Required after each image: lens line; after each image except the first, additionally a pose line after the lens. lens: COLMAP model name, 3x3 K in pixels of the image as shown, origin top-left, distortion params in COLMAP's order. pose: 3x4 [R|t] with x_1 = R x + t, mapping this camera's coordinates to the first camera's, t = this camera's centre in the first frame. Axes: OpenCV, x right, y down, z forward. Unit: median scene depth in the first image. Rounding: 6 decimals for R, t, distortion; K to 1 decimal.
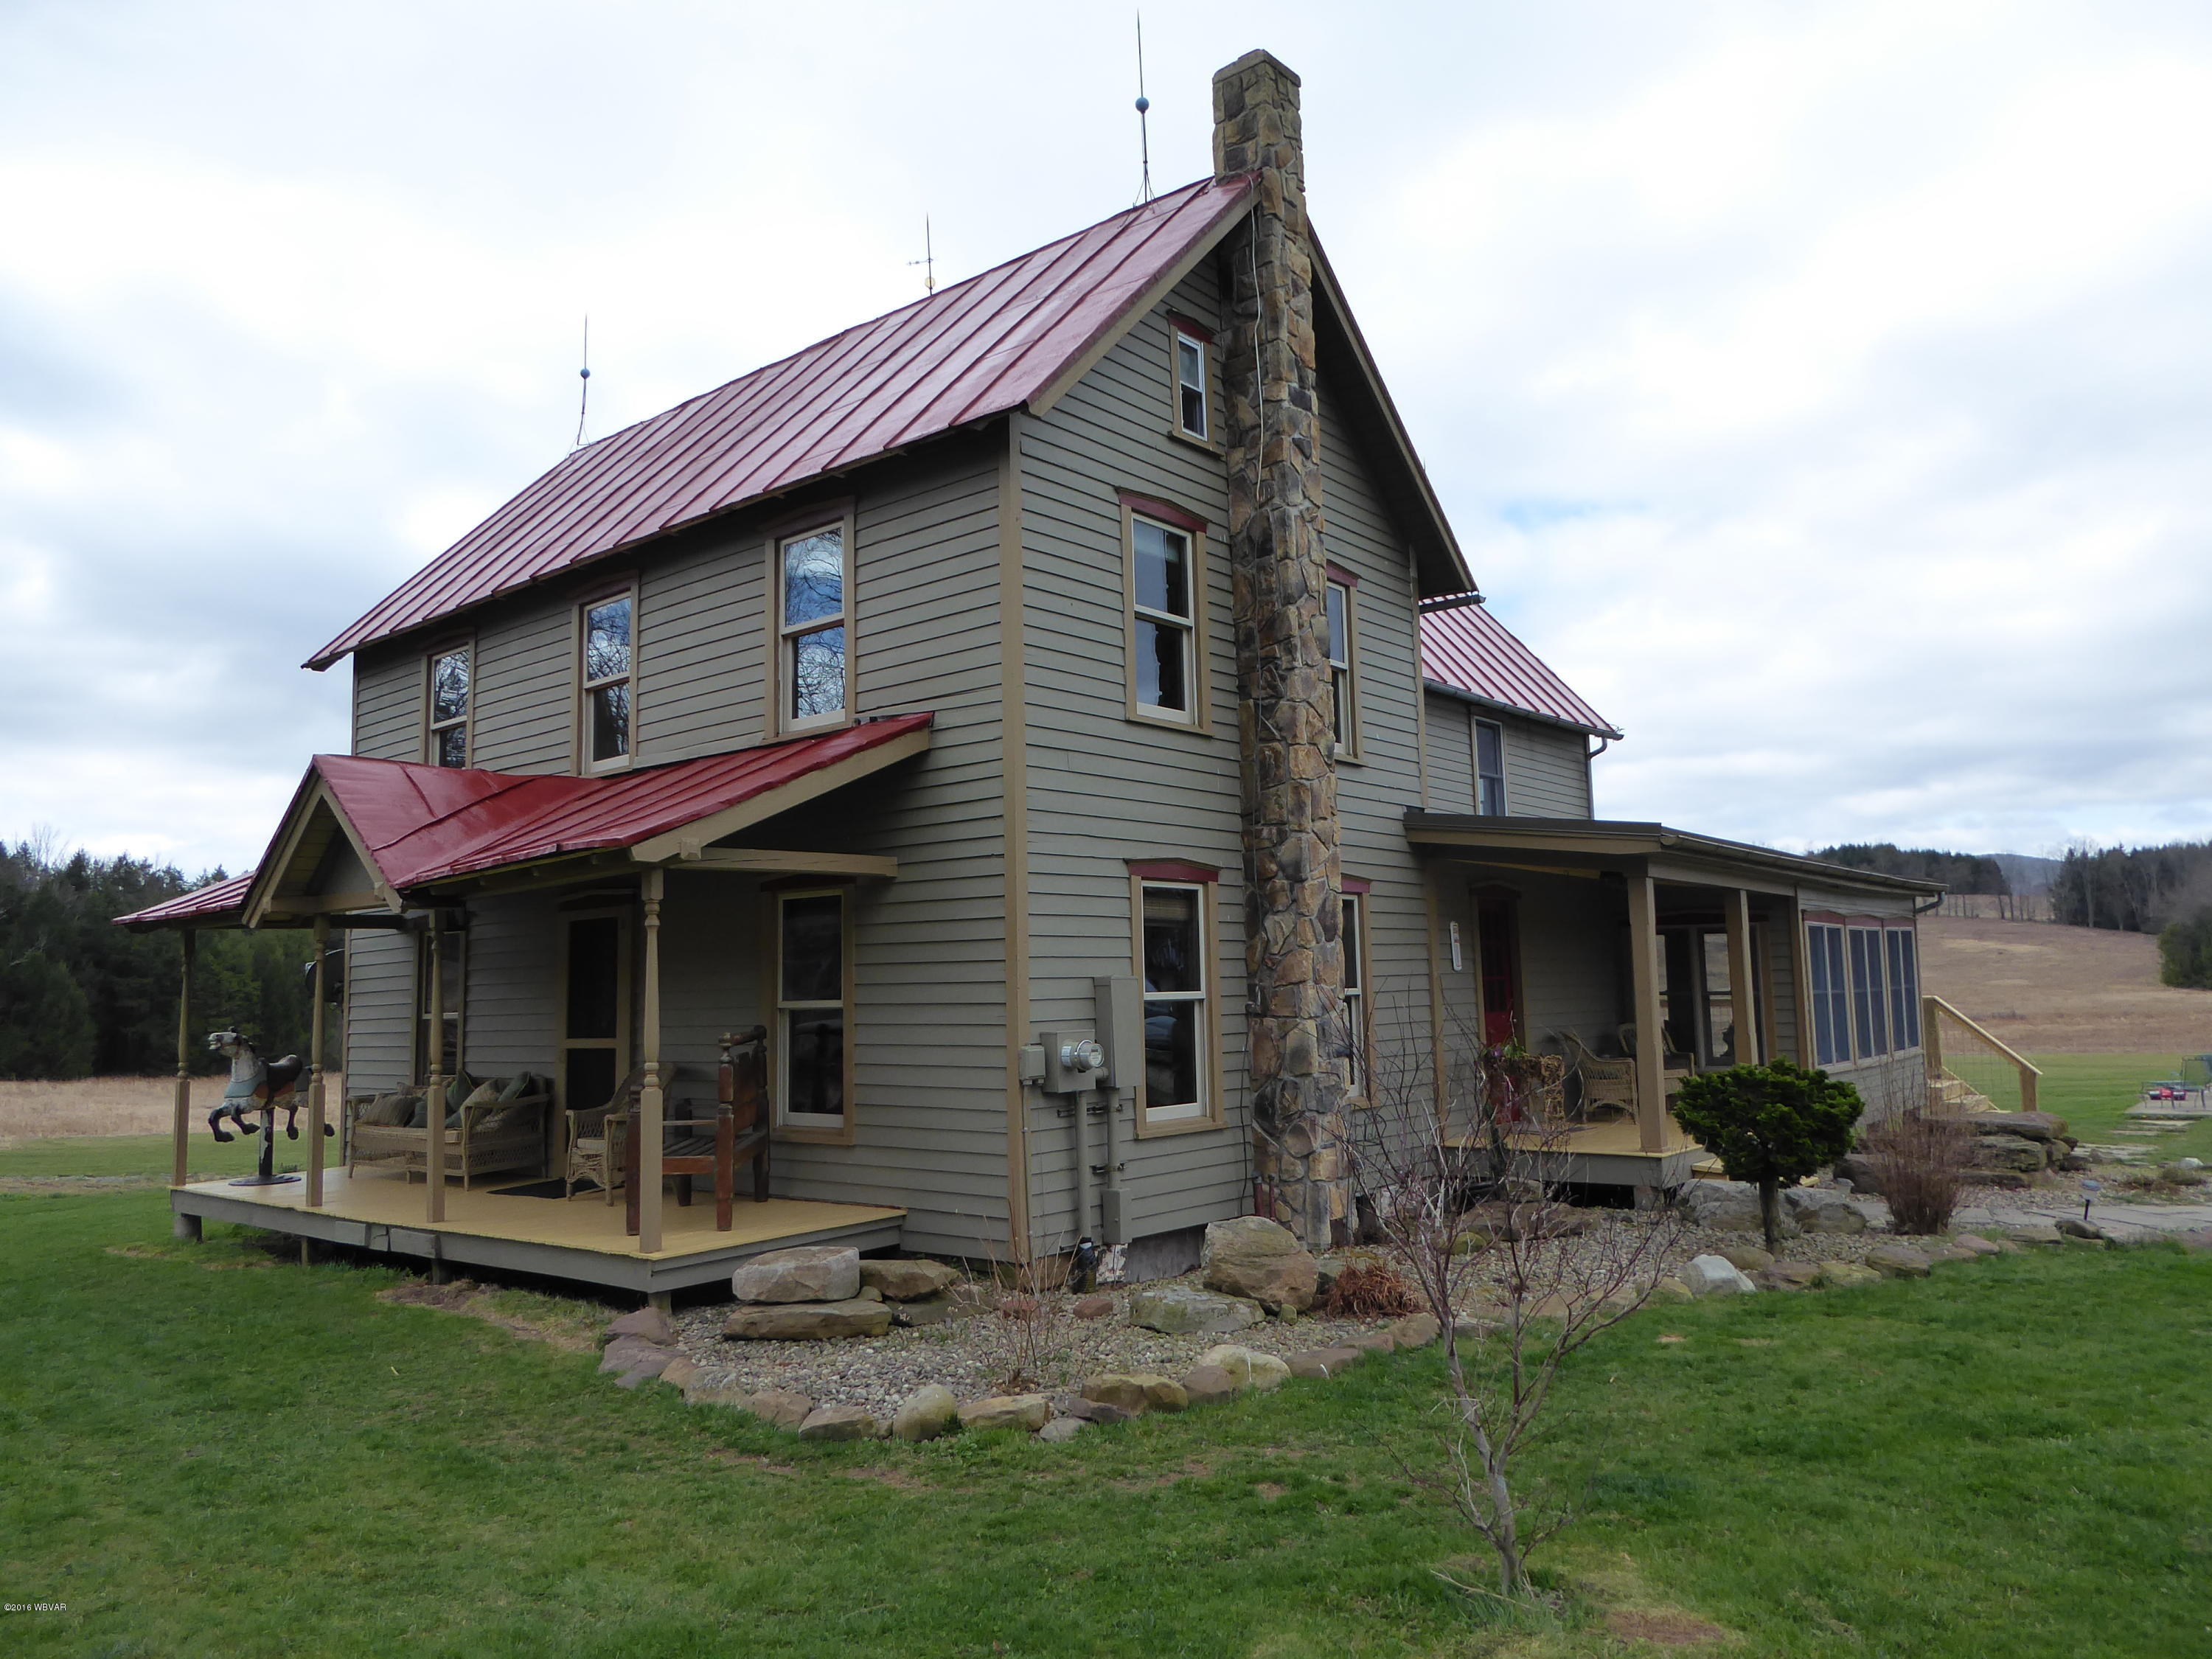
lens RADIAL K [[1536.7, 0, 1120.5], [0, 1536.7, 822.1], [0, 0, 1]] dist [-0.019510, -0.004682]
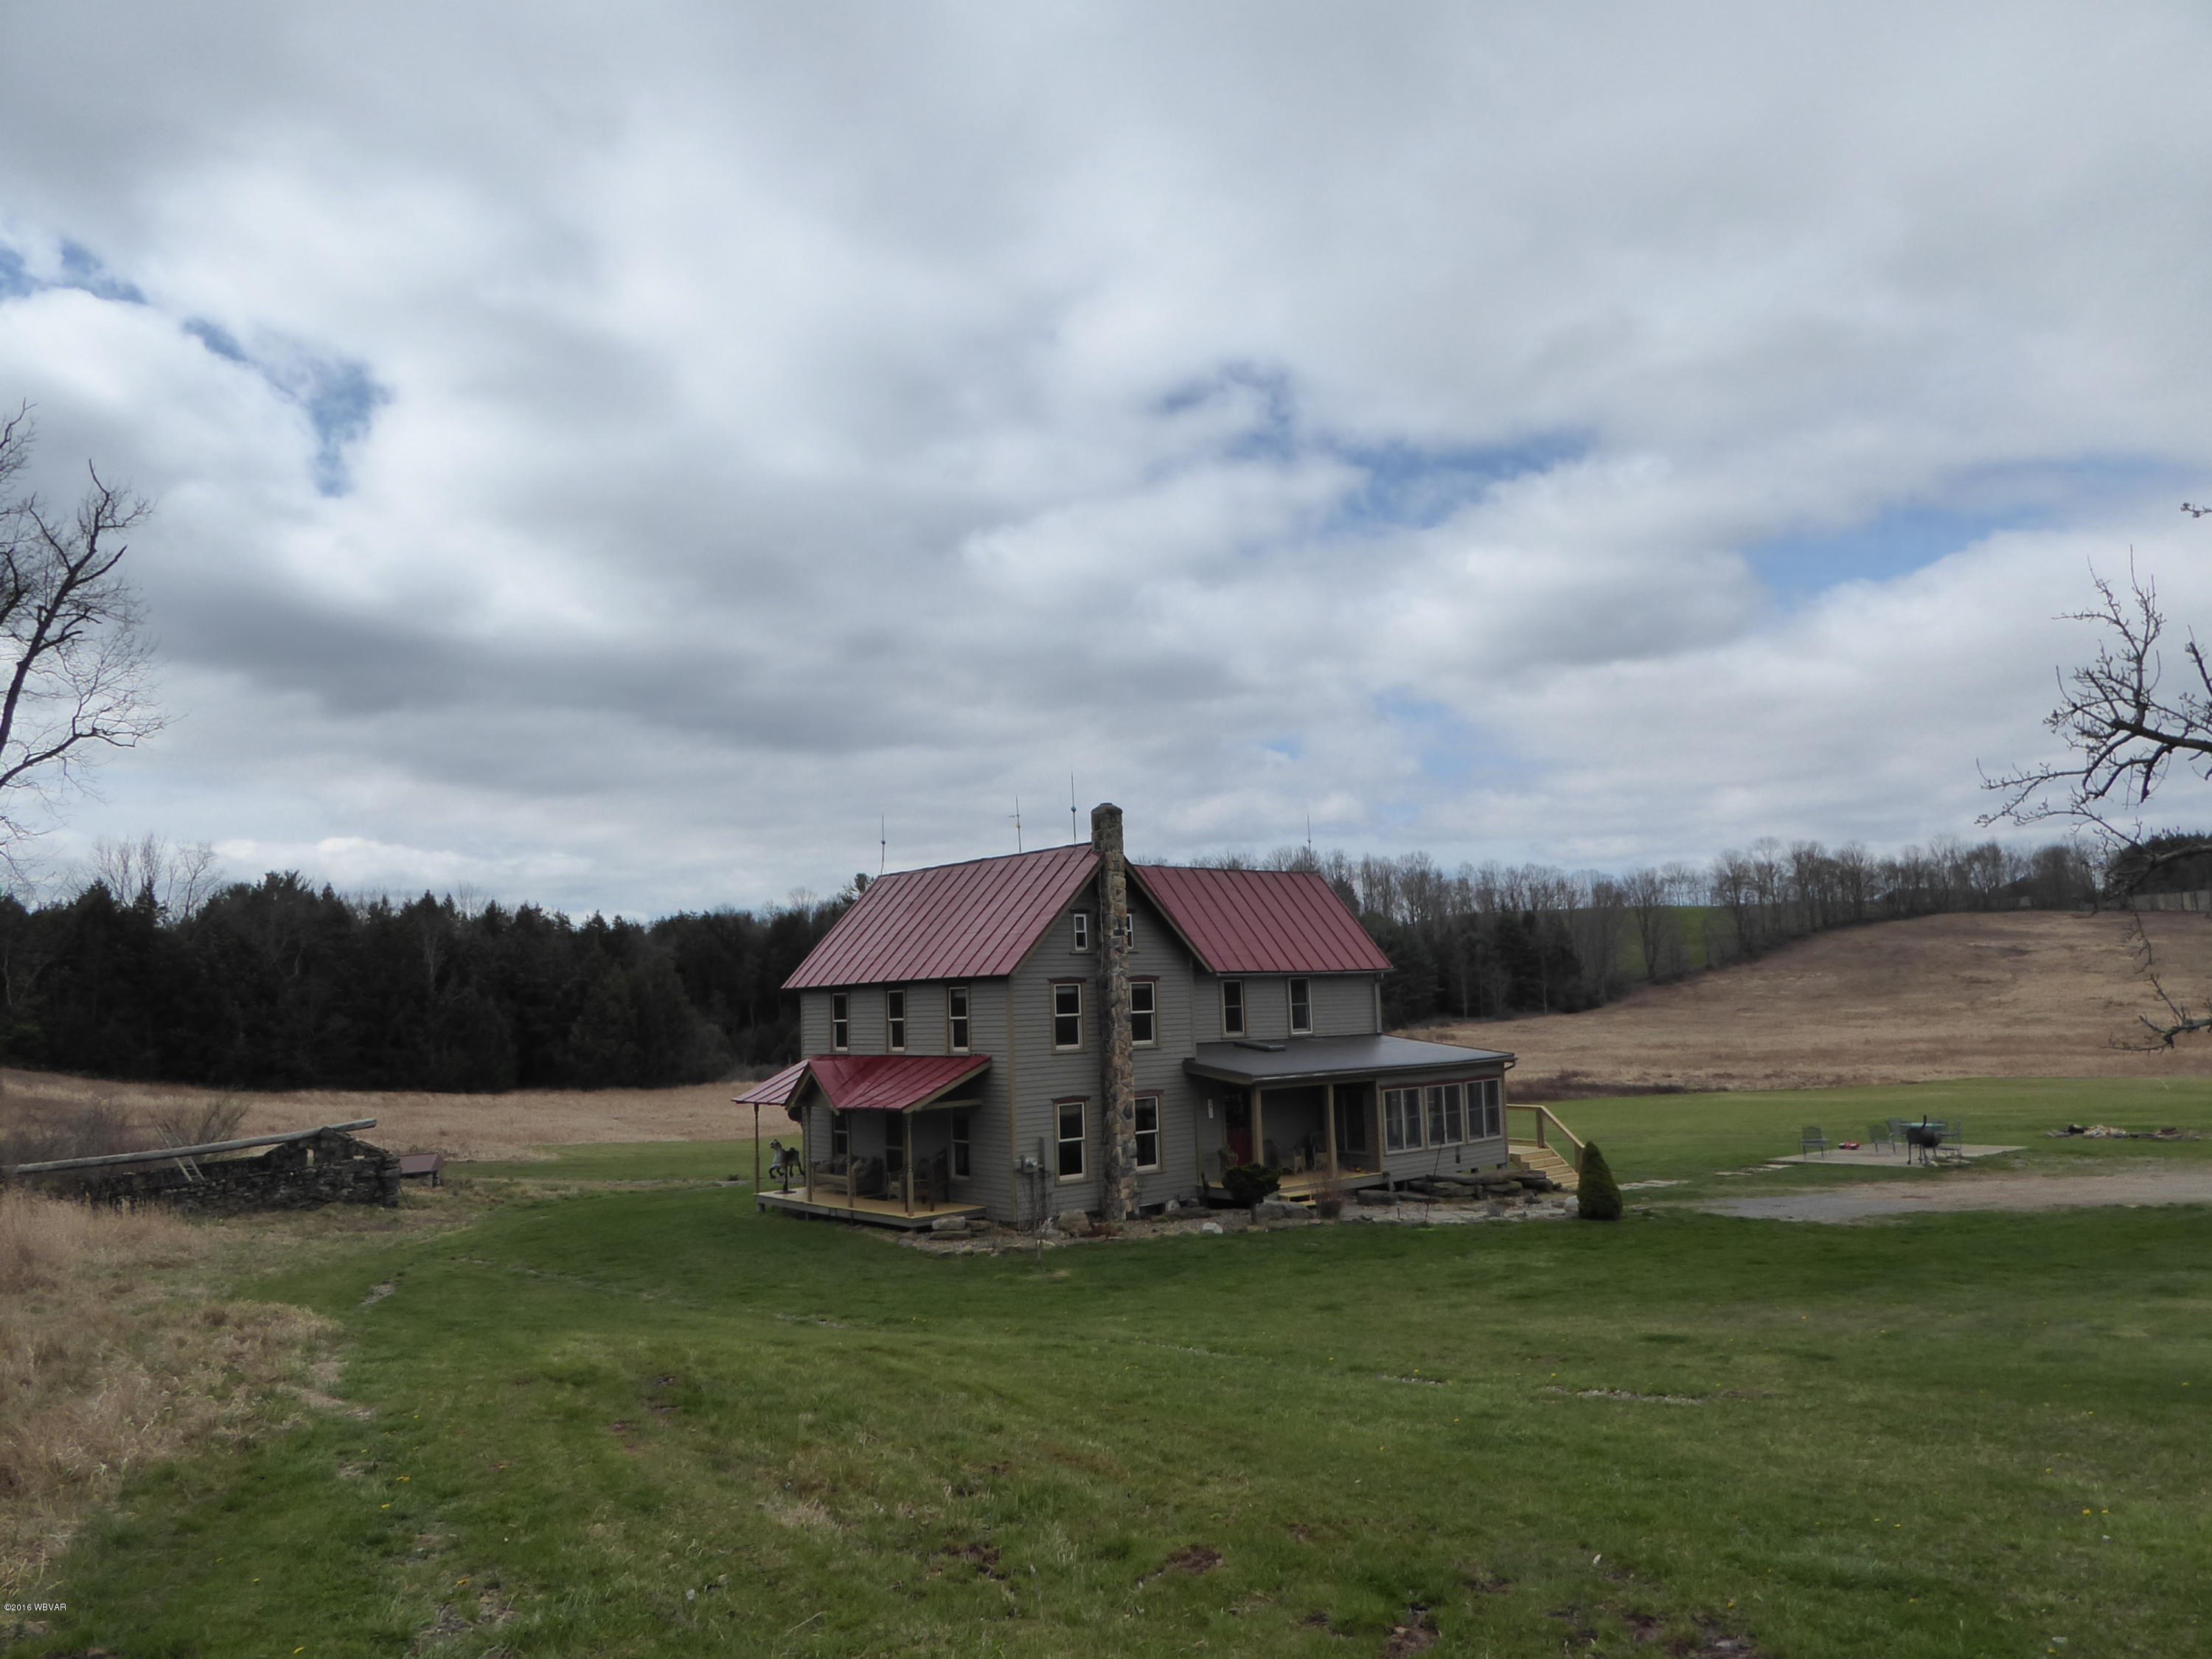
lens RADIAL K [[1536.7, 0, 1101.8], [0, 1536.7, 834.4], [0, 0, 1]] dist [-0.019510, -0.004682]
pose [[0.980017, -0.028289, -0.196892, 0.703867], [0.030125, 0.999526, 0.006337, -0.508721], [0.196619, -0.012142, 0.980405, -1.977629]]
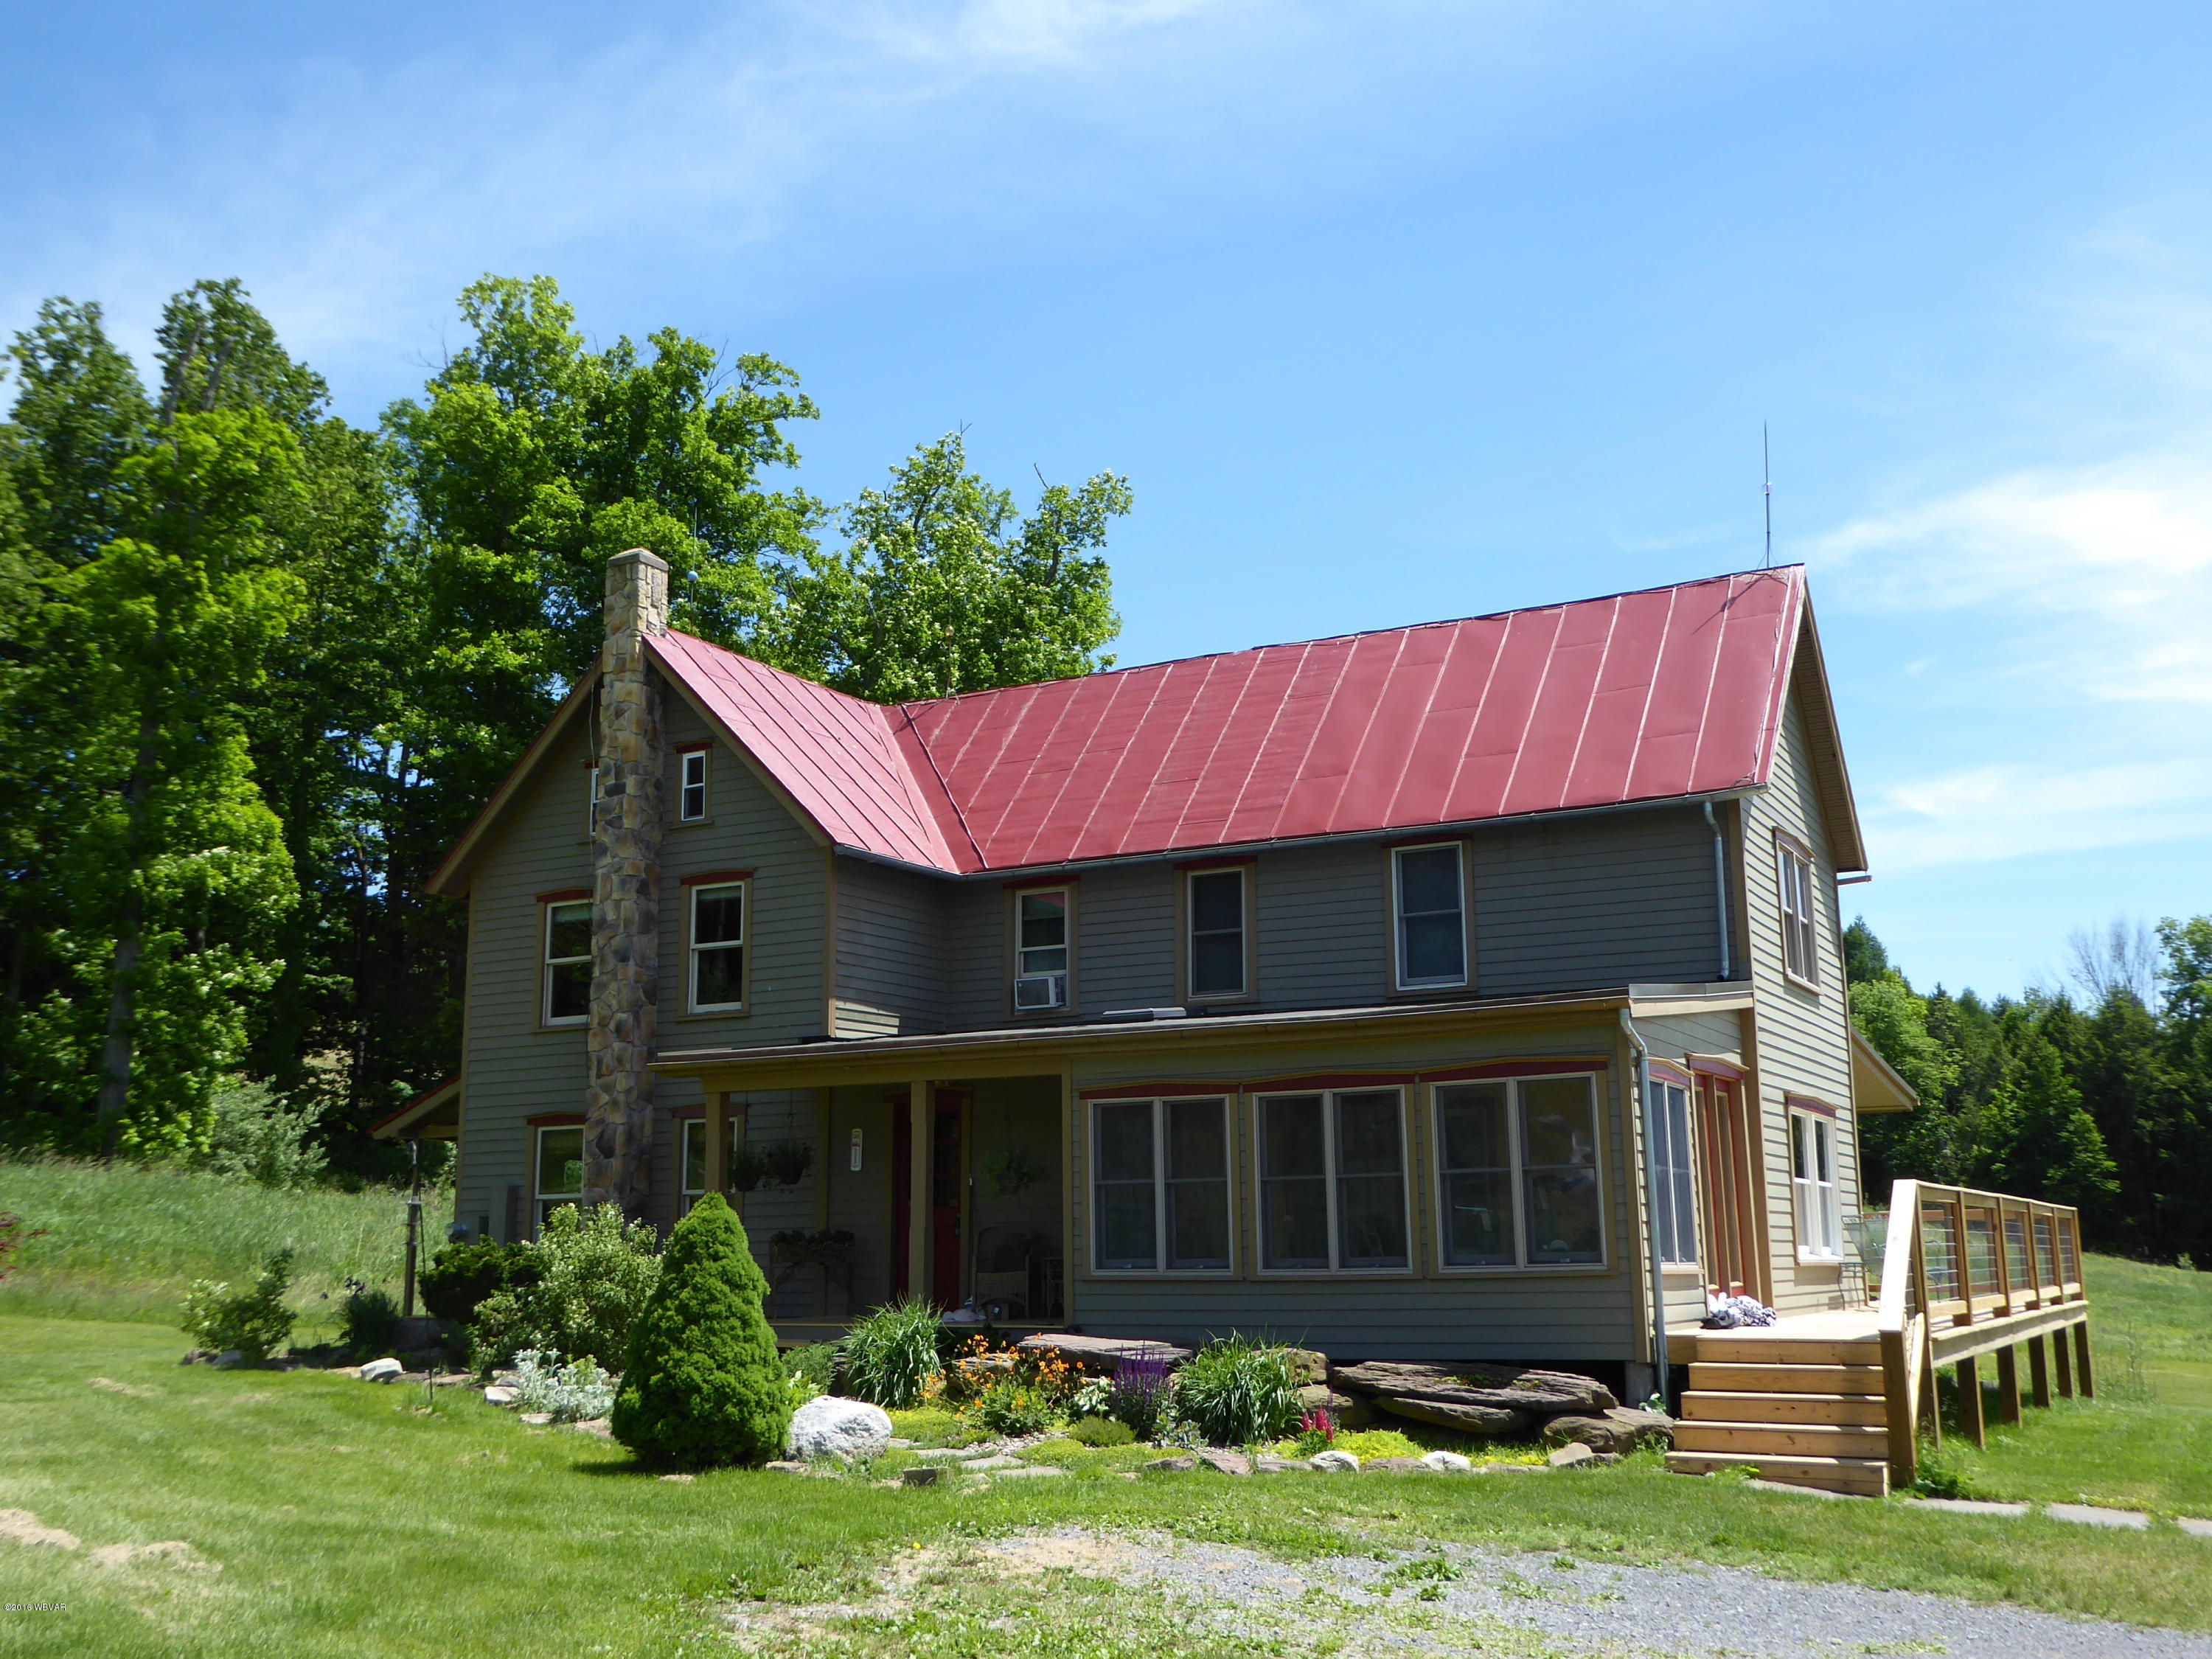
lens RADIAL K [[2133.2, 0, 1127.3], [0, 2133.2, 824.8], [0, 0, 1]] dist [0.007064, 0.000000]
pose [[0.192325, -0.170188, -0.966461, 2.322110], [0.118419, 0.981675, -0.149302, 0.130654], [0.974160, -0.085733, 0.208954, 1.108424]]
